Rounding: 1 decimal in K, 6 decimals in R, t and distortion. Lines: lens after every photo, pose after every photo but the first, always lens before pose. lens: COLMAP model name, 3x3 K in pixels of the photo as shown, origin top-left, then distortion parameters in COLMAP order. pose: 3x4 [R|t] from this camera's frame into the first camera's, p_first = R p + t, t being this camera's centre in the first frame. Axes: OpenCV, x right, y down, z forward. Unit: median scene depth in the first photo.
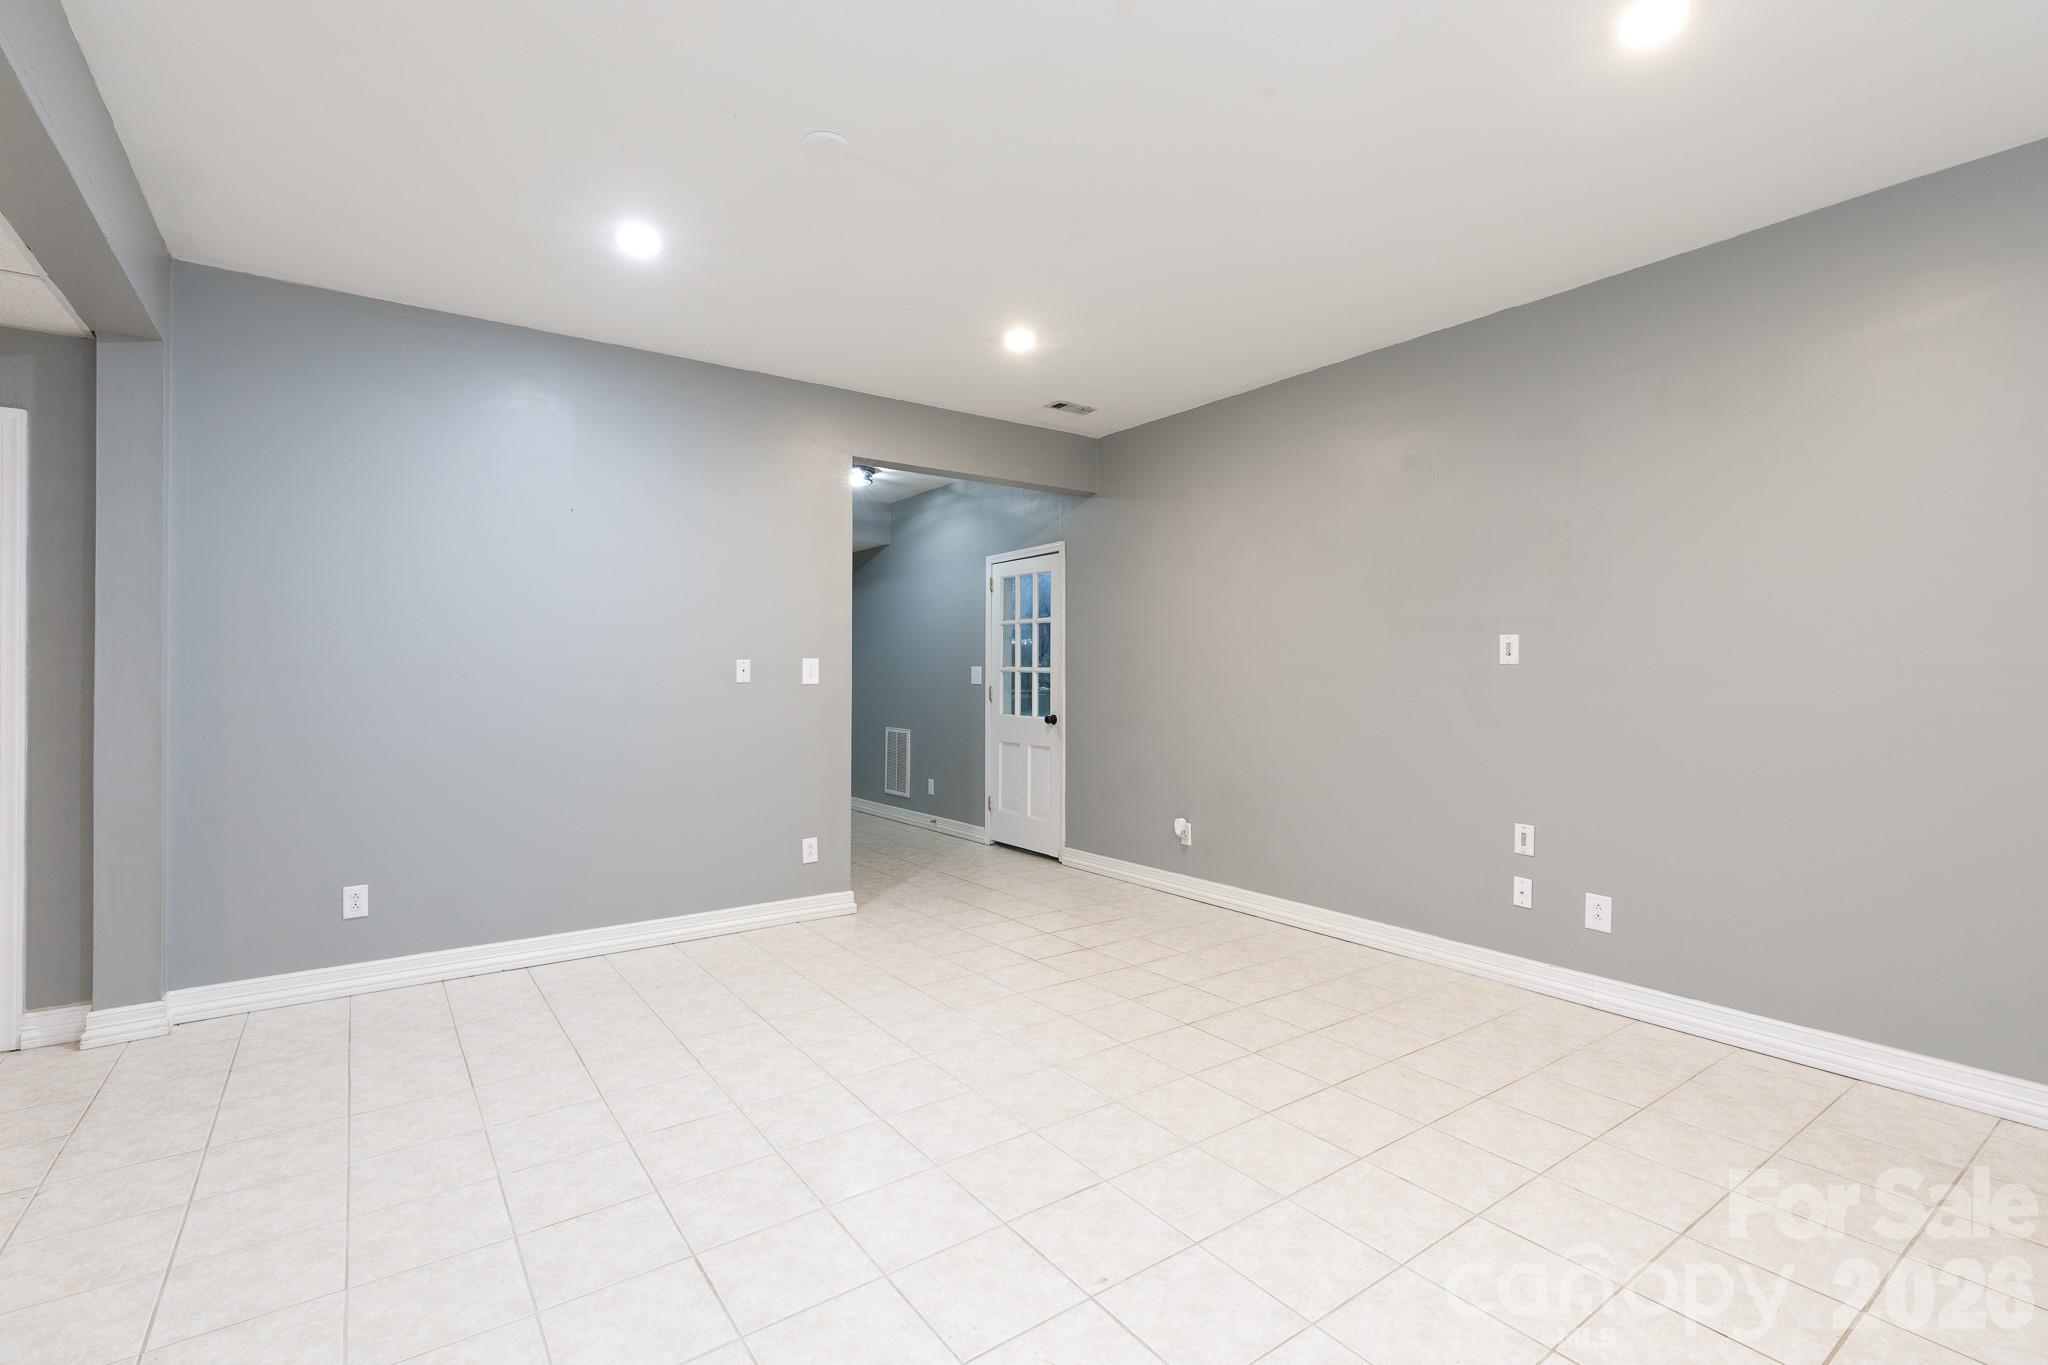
lens RADIAL K [[921.6, 0, 1026.3], [0, 921.6, 668.8], [0, 0, 1]] dist [0.001004, -0.000731]
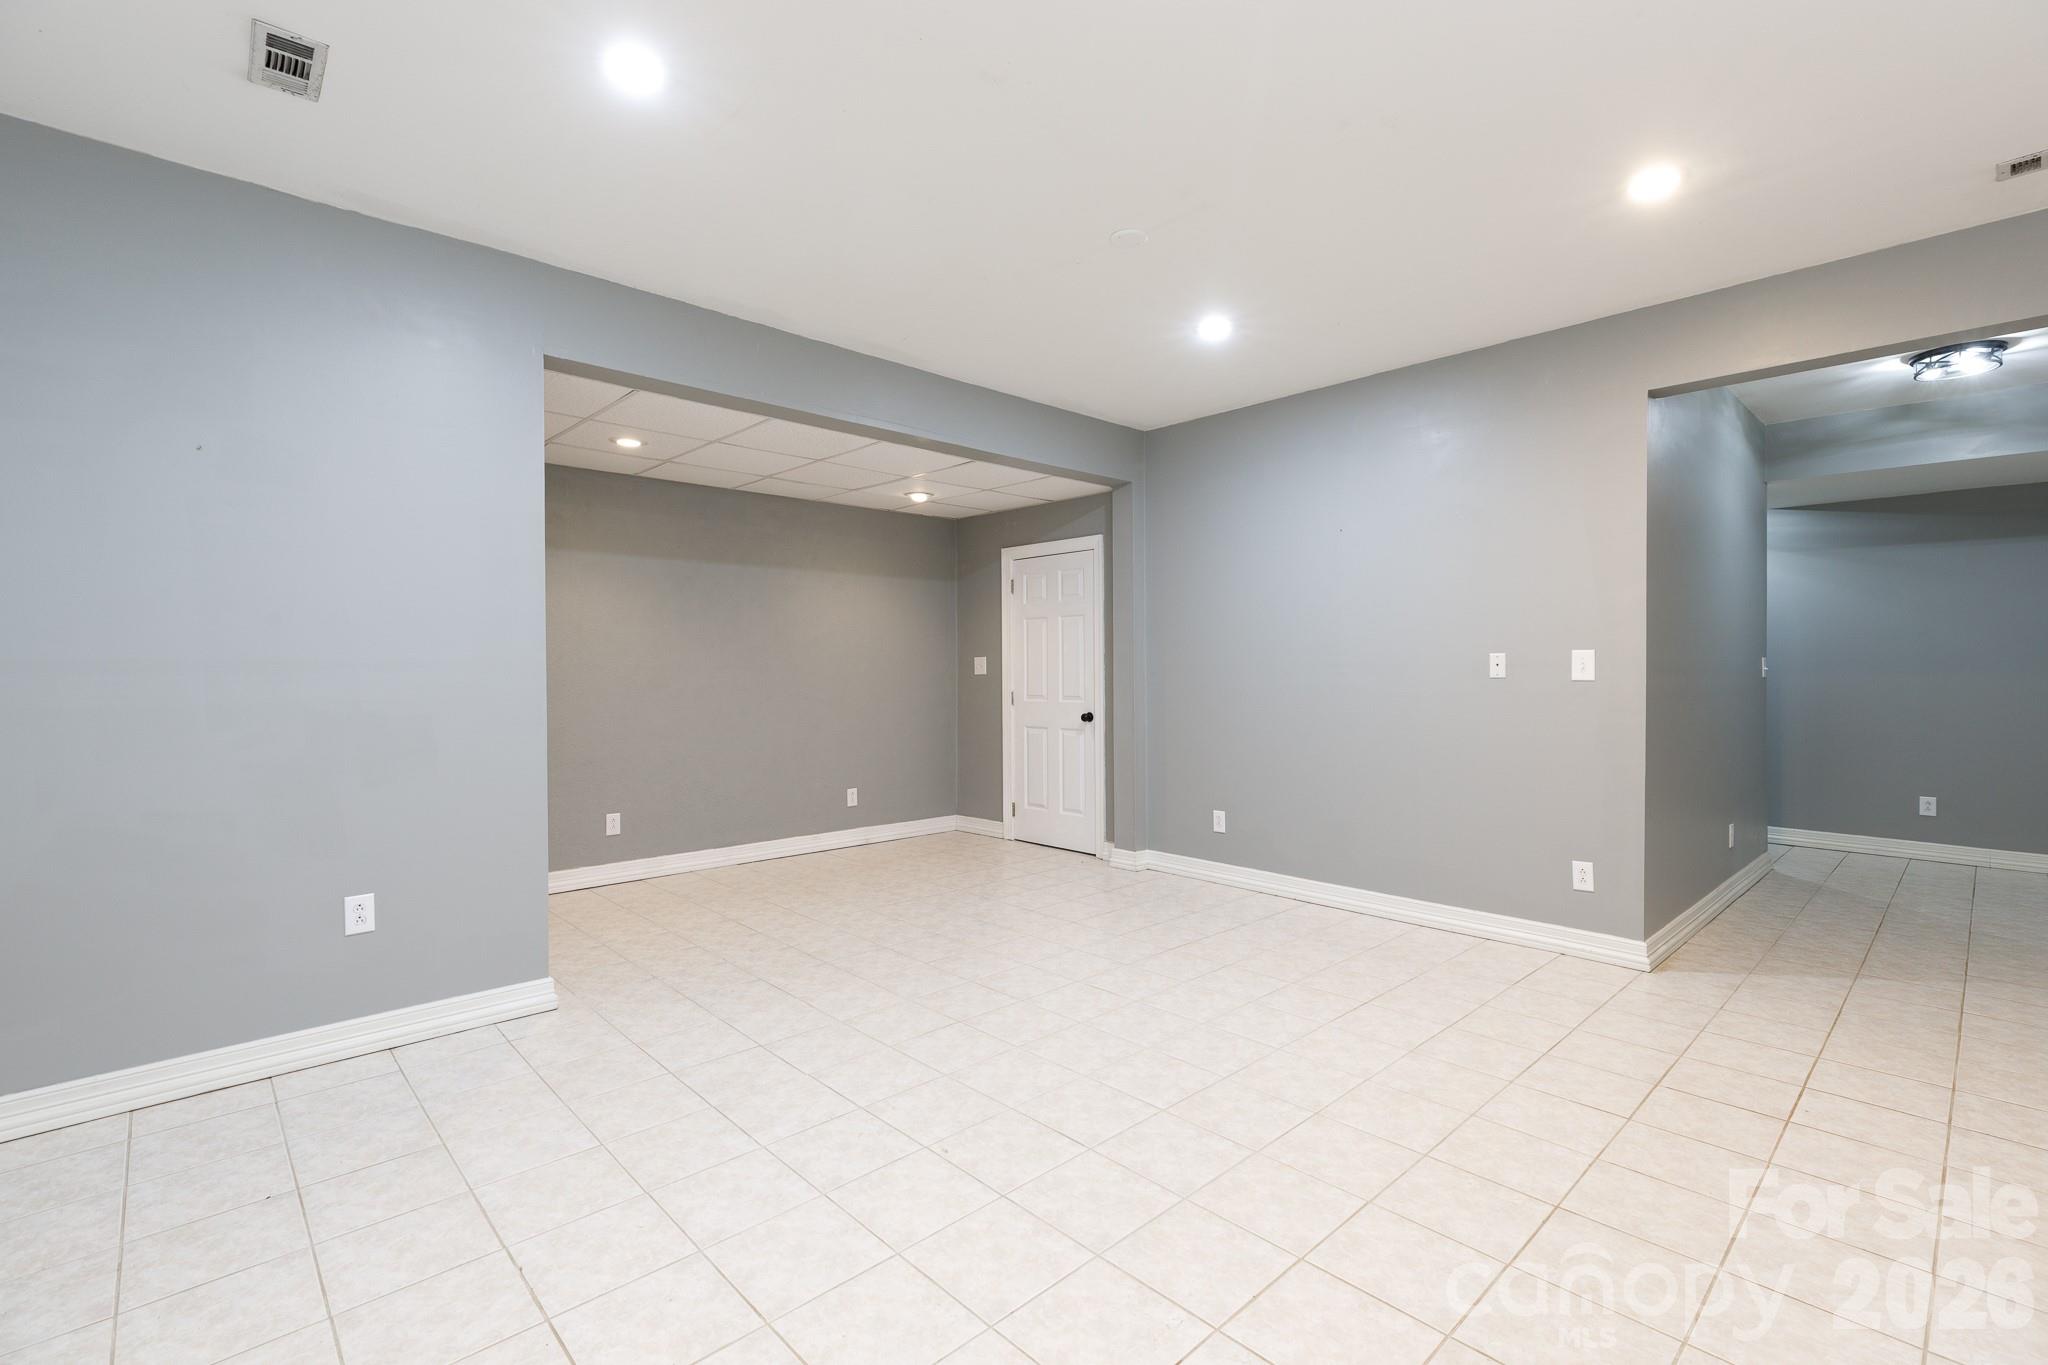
lens RADIAL K [[921.6, 0, 1026.3], [0, 921.6, 668.8], [0, 0, 1]] dist [0.001004, -0.000731]
pose [[0.124309, -0.000335, -0.992243, 0.673429], [0.007028, 0.999975, 0.000542, 0.002479], [0.992219, -0.007040, 0.124308, 0.478567]]
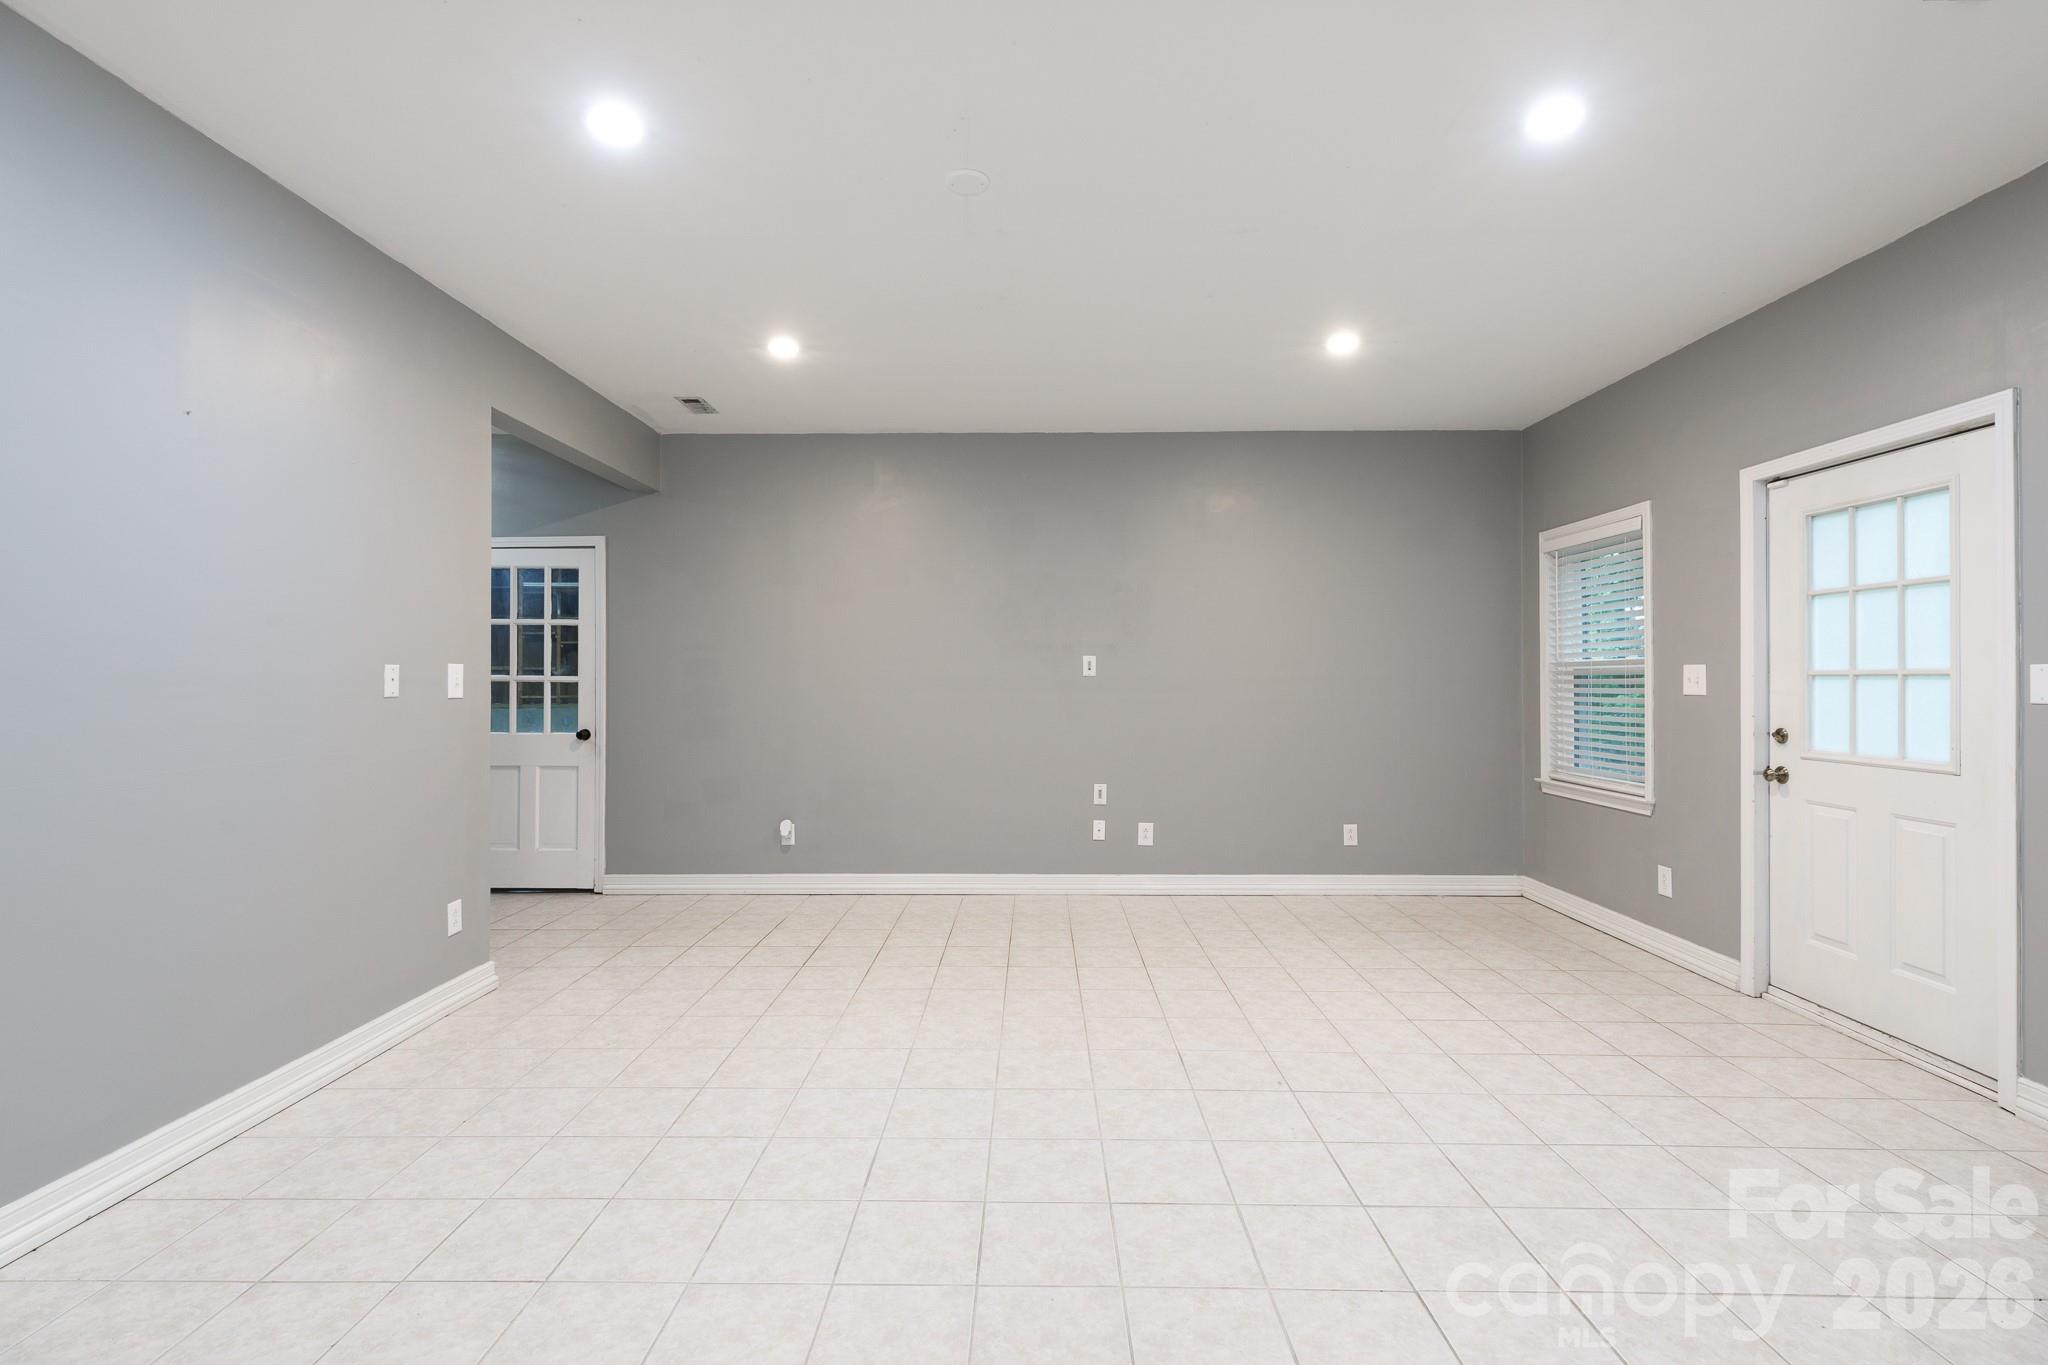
lens RADIAL K [[905.3, 0, 1029.0], [0, 905.3, 675.9], [0, 0, 1]] dist [0.004043, -0.000007]
pose [[0.596927, 0.003699, 0.802287, -0.681594], [-0.002692, 0.999993, -0.002608, -0.000805], [-0.802291, -0.000603, 0.596933, 0.219815]]
